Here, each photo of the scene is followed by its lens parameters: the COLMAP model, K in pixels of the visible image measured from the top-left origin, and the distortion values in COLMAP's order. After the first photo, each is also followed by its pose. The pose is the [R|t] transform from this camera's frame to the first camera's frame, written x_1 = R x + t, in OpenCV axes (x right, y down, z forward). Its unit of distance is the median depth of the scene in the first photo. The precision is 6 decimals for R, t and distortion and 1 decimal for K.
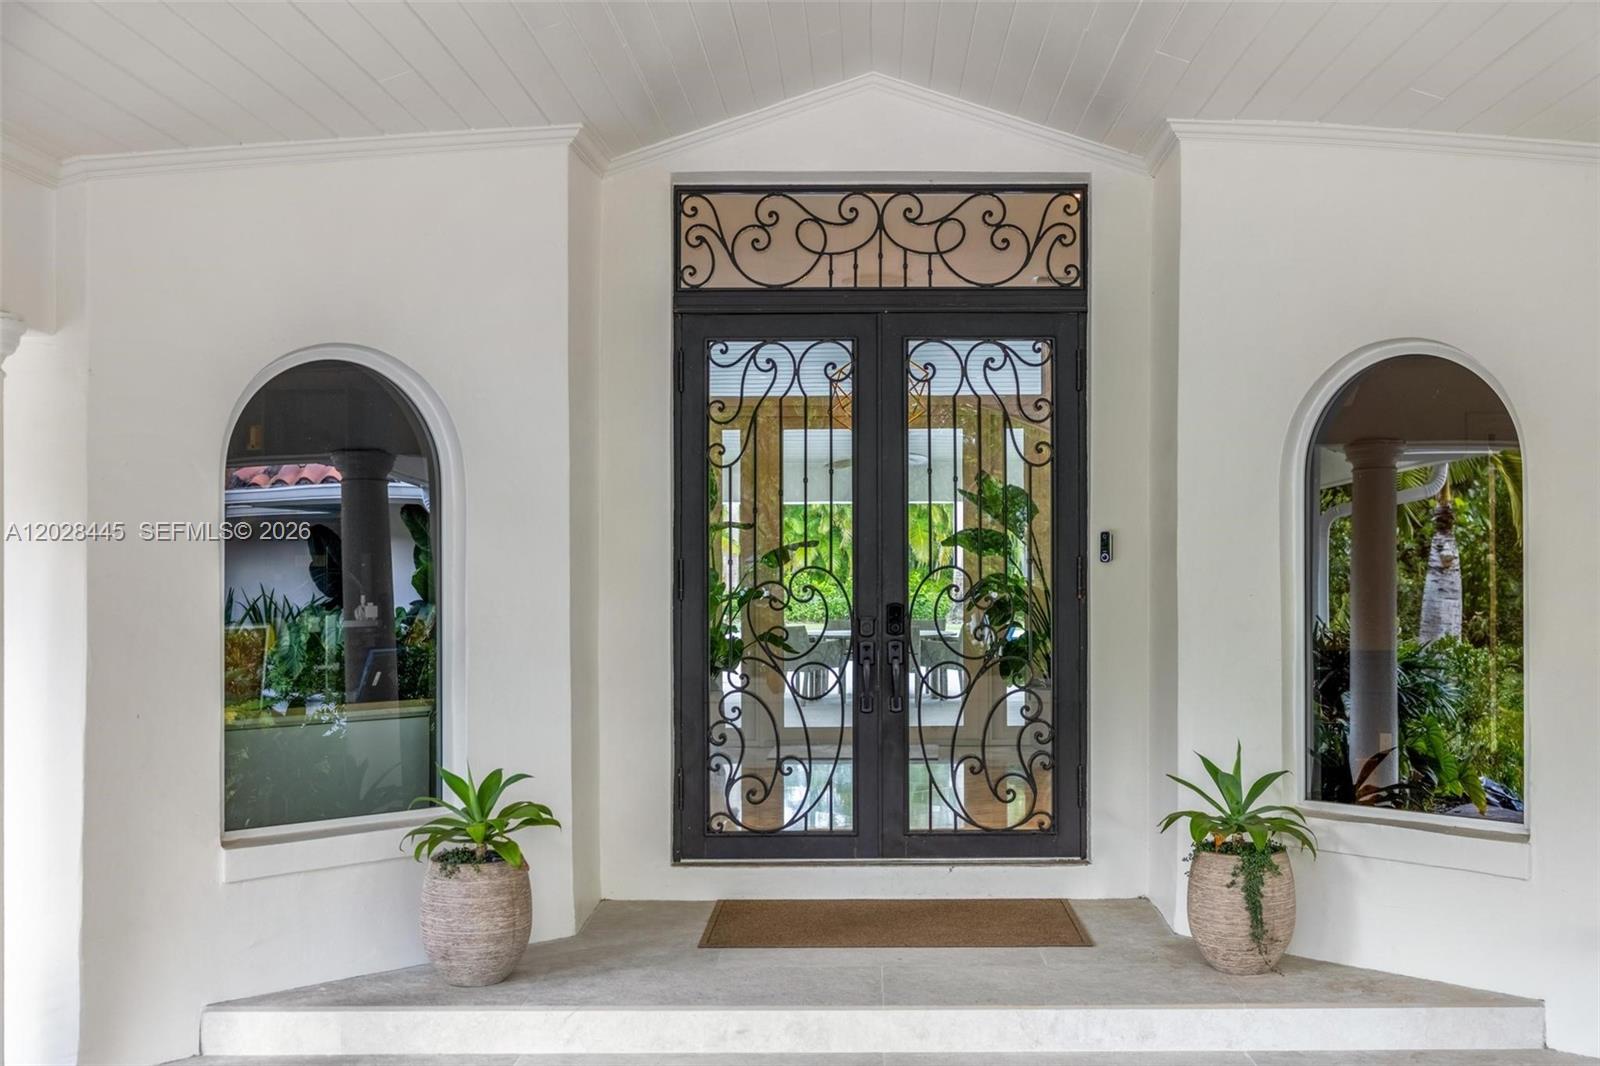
lens RADIAL K [[1796.3, 0, 826.8], [0, 1796.3, 551.0], [0, 0, 1]] dist [0.016768, 0.000000]
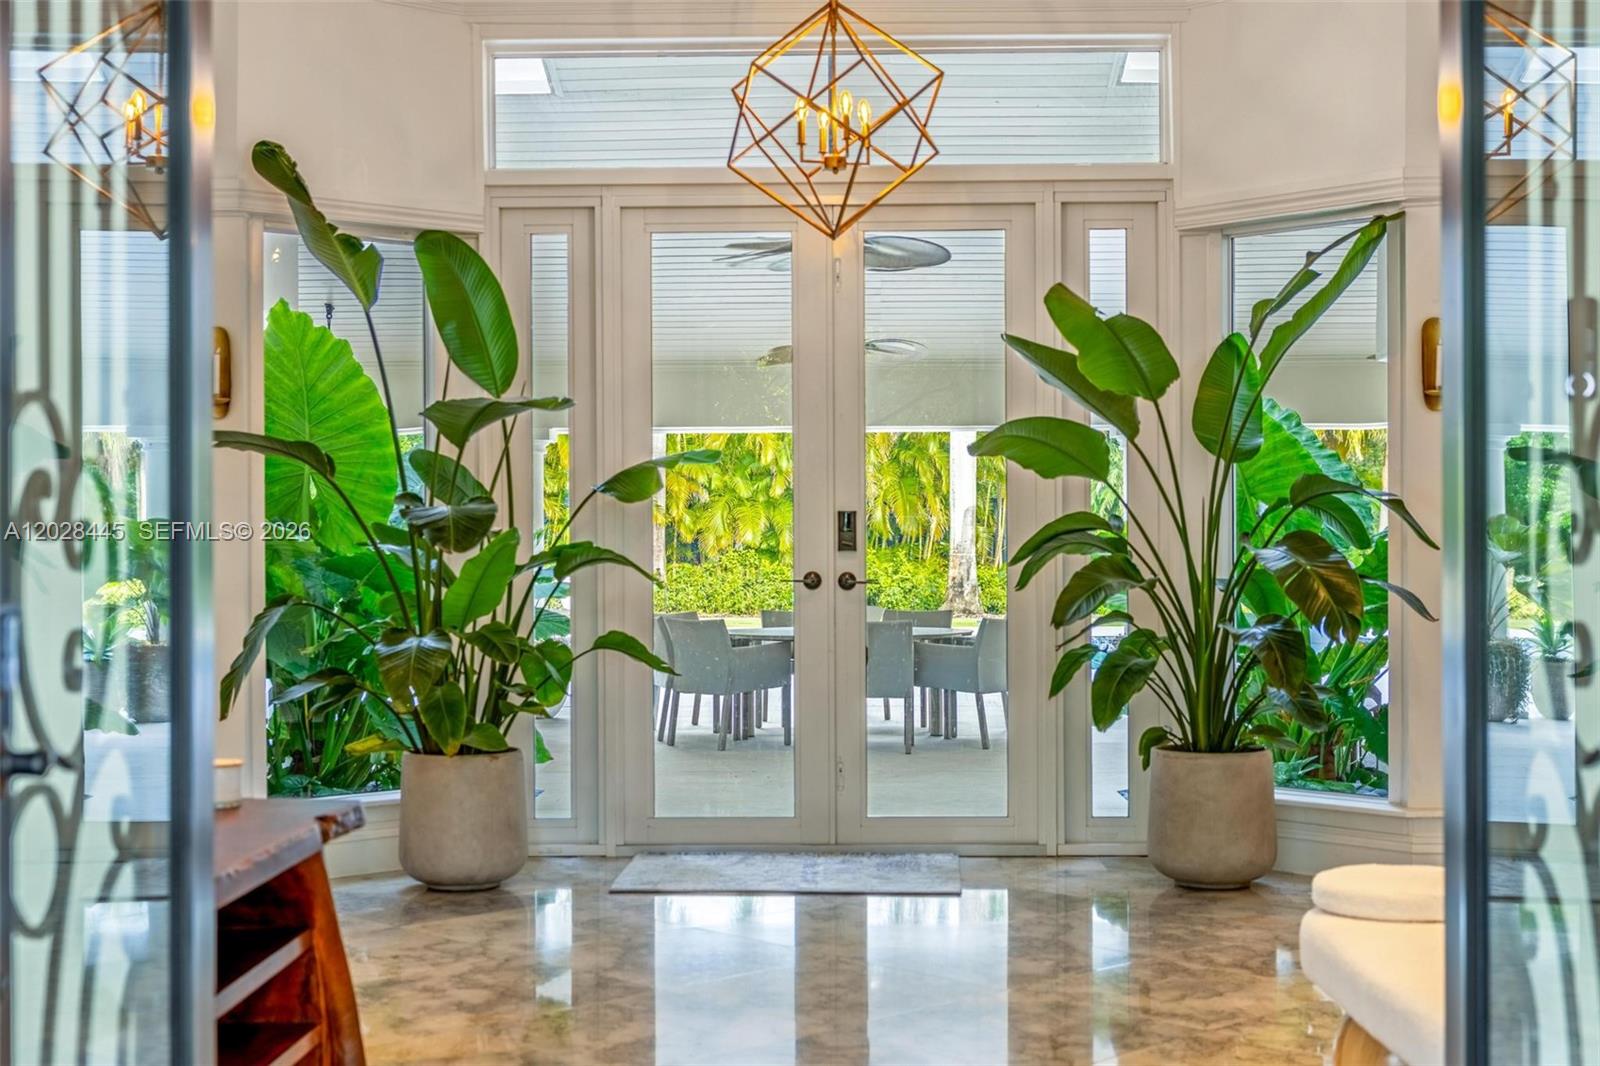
lens RADIAL K [[2139.2, 0, 795.9], [0, 2139.2, 536.5], [0, 0, 1]] dist [-0.005360, 0.000000]
pose [[0.999998, -0.000344, 0.002110, 0.025919], [0.000340, 0.999998, 0.002182, 0.028742], [-0.002111, -0.002181, 0.999995, 0.657979]]
